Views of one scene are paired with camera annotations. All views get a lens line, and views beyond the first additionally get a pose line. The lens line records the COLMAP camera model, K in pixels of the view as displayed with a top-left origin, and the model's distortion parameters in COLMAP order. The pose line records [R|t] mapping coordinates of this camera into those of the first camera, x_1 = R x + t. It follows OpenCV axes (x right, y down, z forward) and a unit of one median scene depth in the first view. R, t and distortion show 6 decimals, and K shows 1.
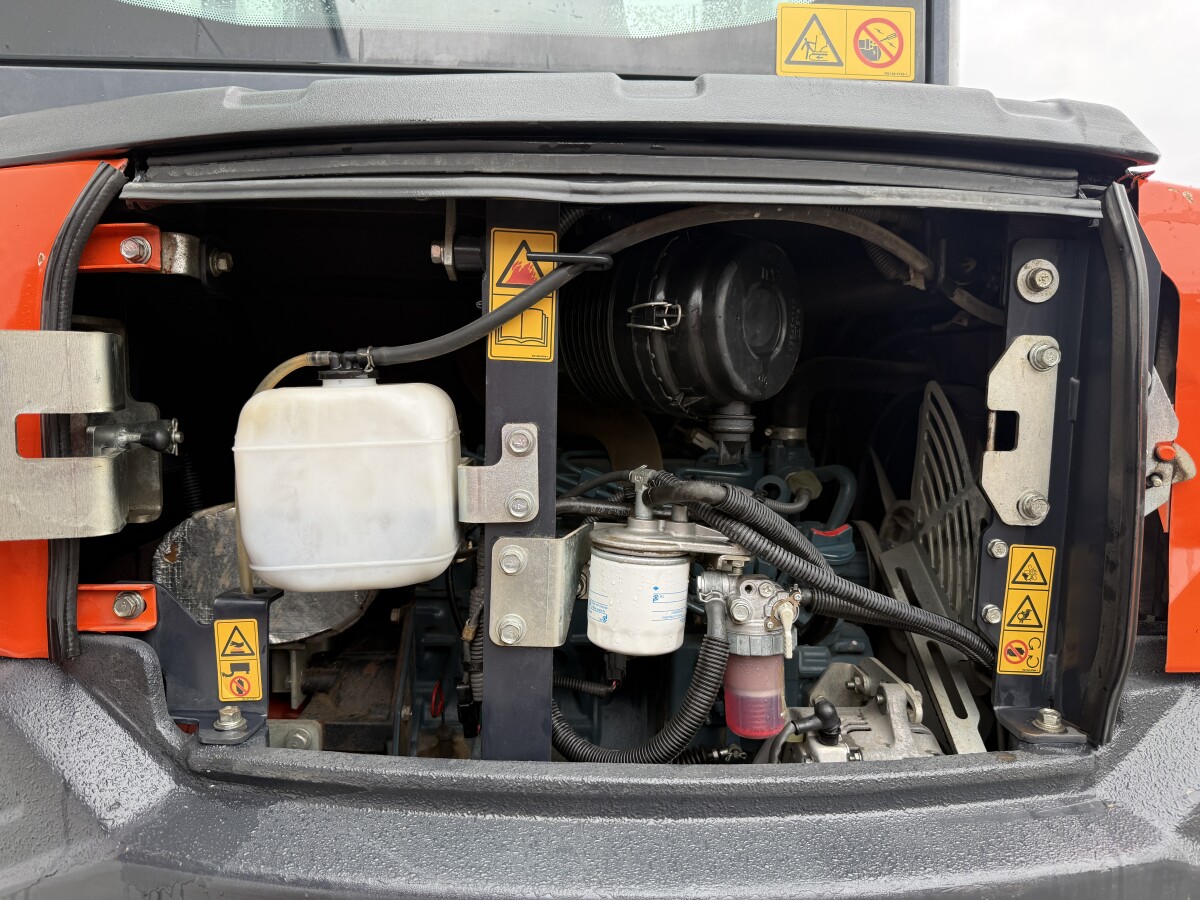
lens RADIAL K [[851.6, 0, 600.0], [0, 851.6, 450.0], [0, 0, 1]] dist [0.070571, -0.109658]
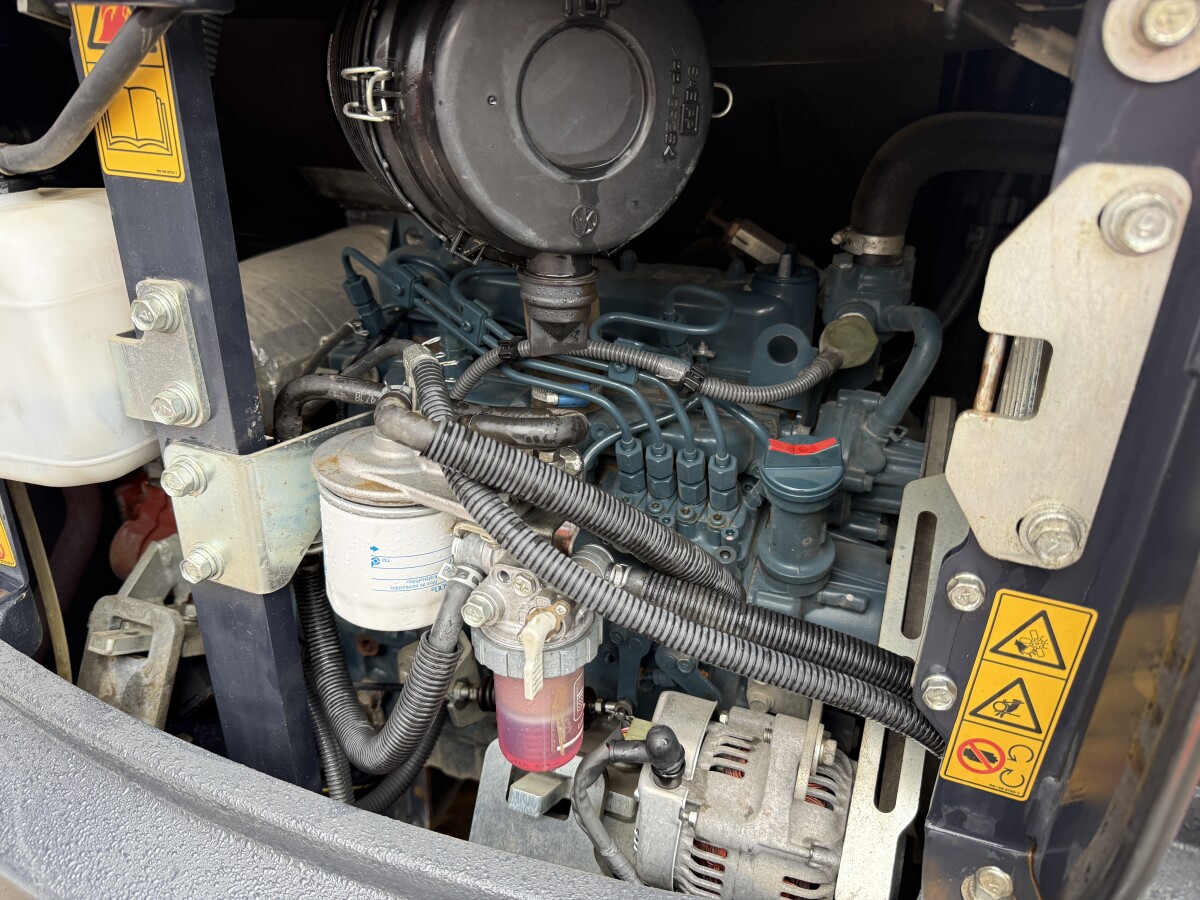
lens RADIAL K [[851.6, 0, 600.0], [0, 851.6, 450.0], [0, 0, 1]] dist [0.070571, -0.109658]
pose [[0.924141, 0.158206, -0.347757, 0.421354], [-0.029468, 0.937039, 0.347980, -0.136281], [0.380914, -0.311335, 0.870618, 0.490268]]
